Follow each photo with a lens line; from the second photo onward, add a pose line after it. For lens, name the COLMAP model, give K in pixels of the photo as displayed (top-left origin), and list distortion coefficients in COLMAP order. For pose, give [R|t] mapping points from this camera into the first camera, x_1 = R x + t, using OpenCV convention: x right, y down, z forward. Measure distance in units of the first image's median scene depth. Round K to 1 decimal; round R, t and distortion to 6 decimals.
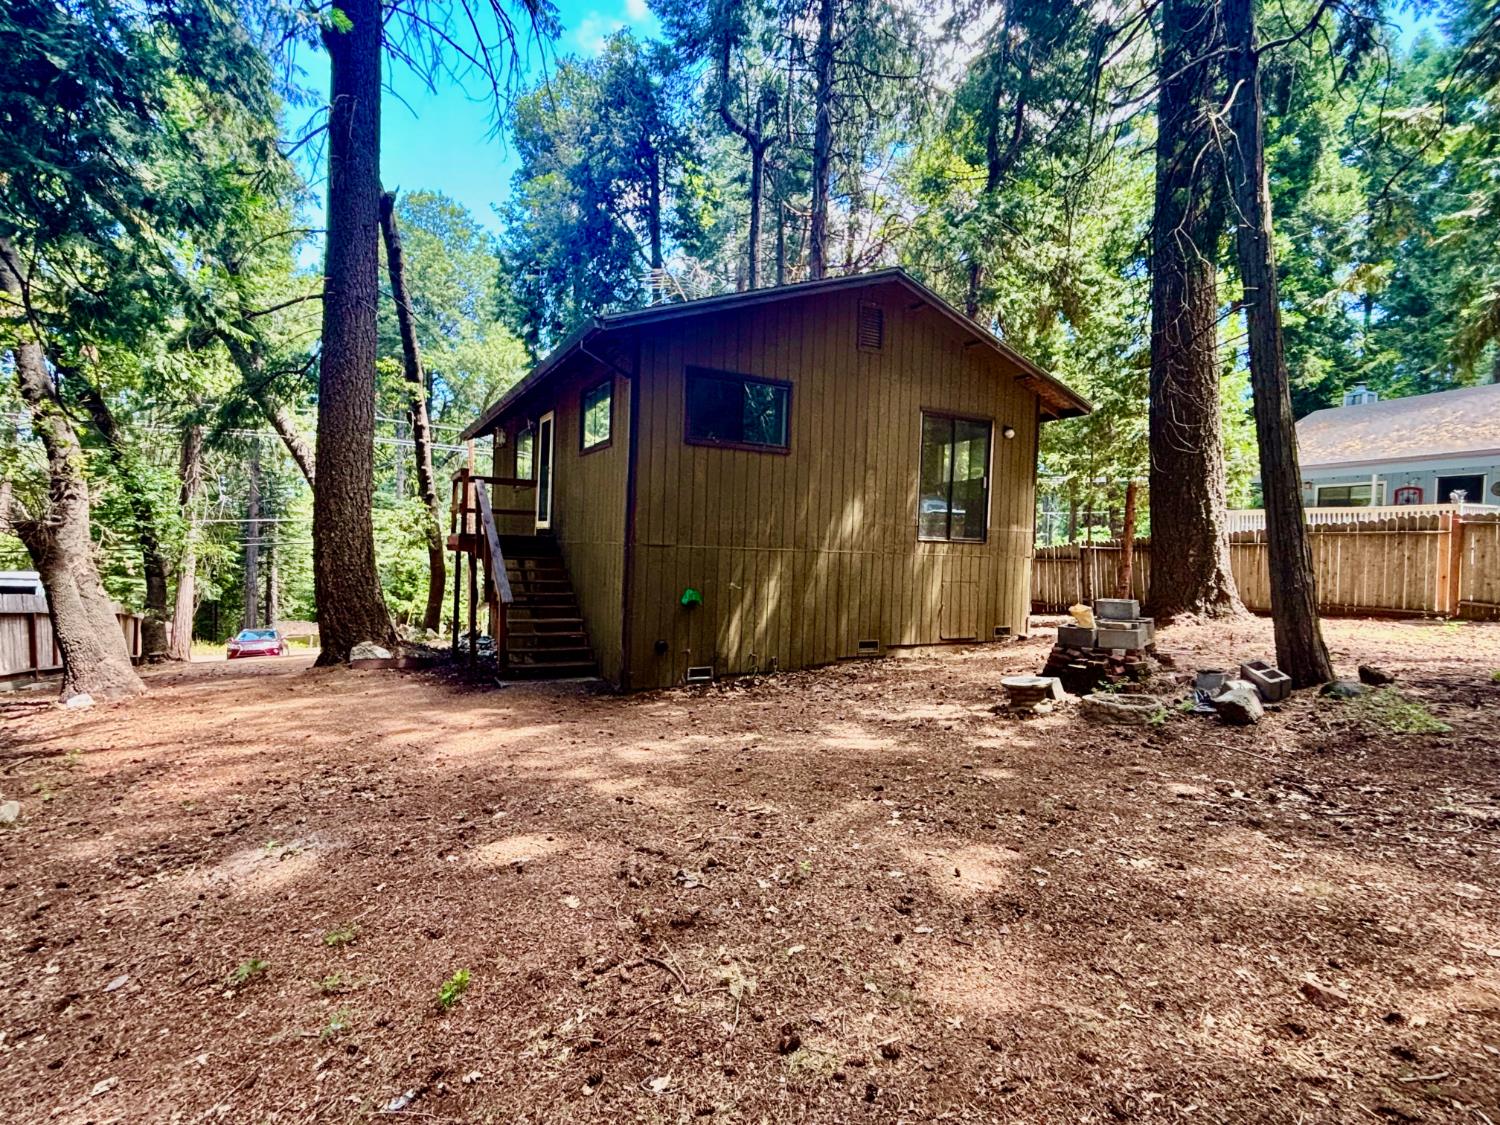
lens RADIAL K [[728.6, 0, 750.0], [0, 728.6, 562.5], [0, 0, 1]] dist [0.001703, 0.006918]
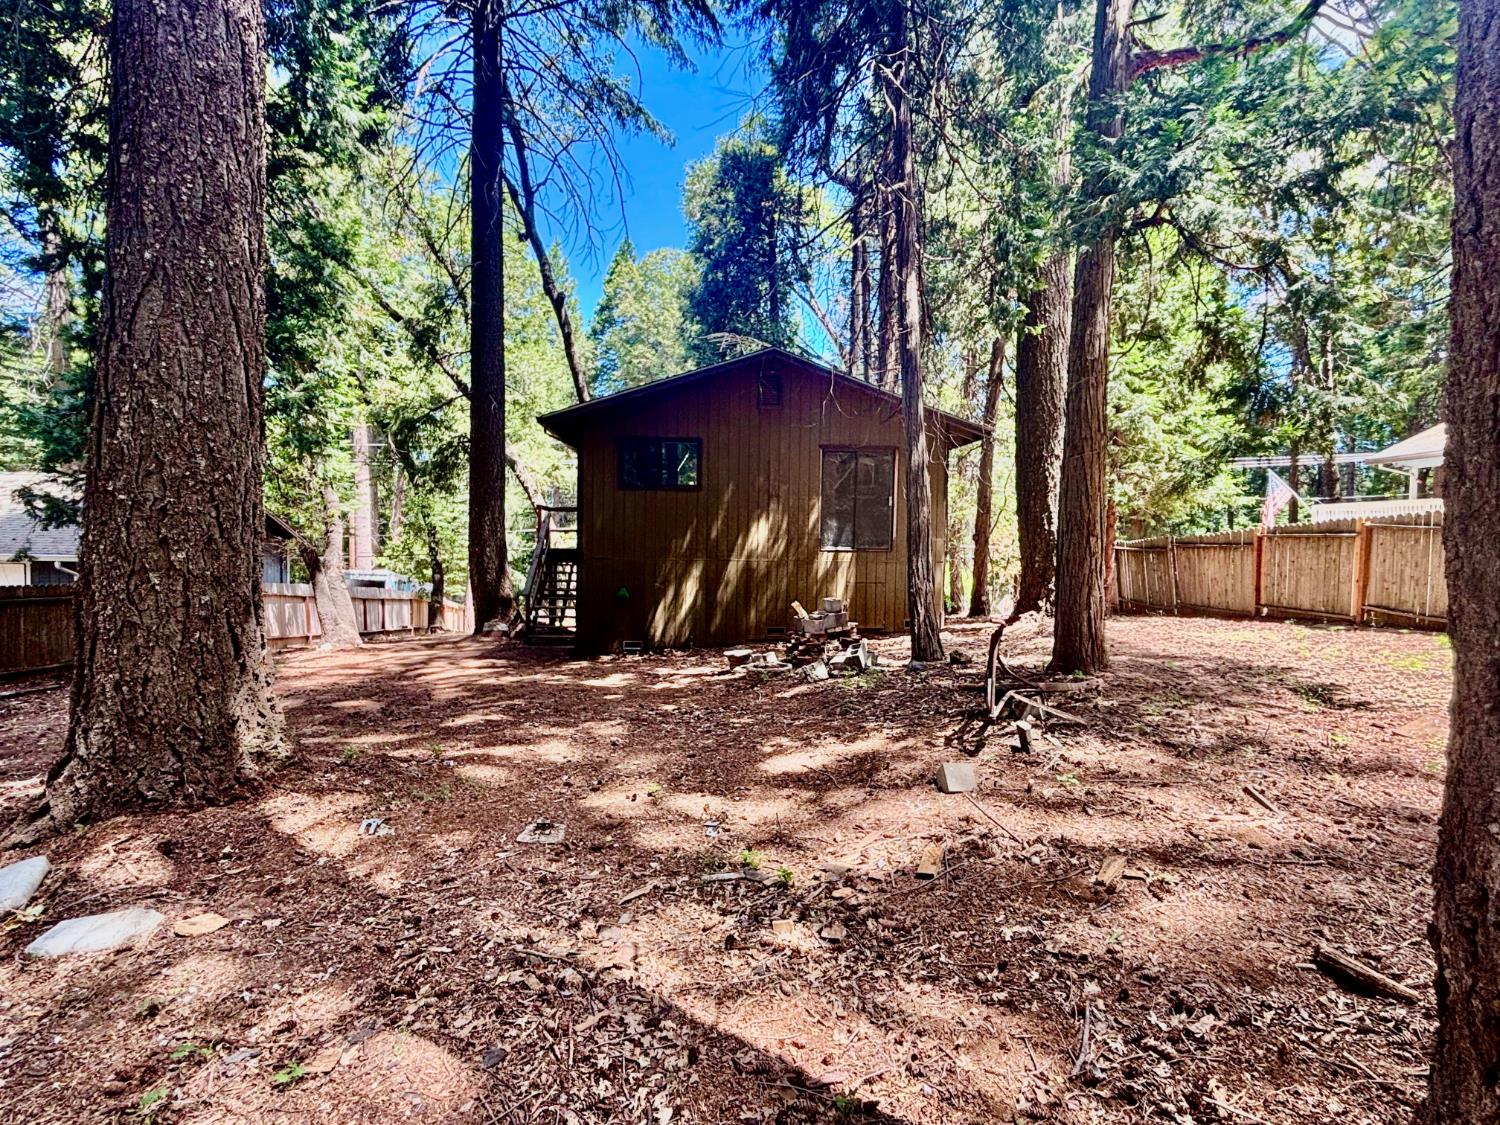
lens RADIAL K [[728.6, 0, 750.0], [0, 728.6, 562.5], [0, 0, 1]] dist [0.001703, 0.006918]
pose [[0.925763, -0.003141, -0.378091, 0.626372], [0.006215, 0.999957, 0.006911, -0.019533], [0.378053, -0.008748, 0.925743, -0.232892]]
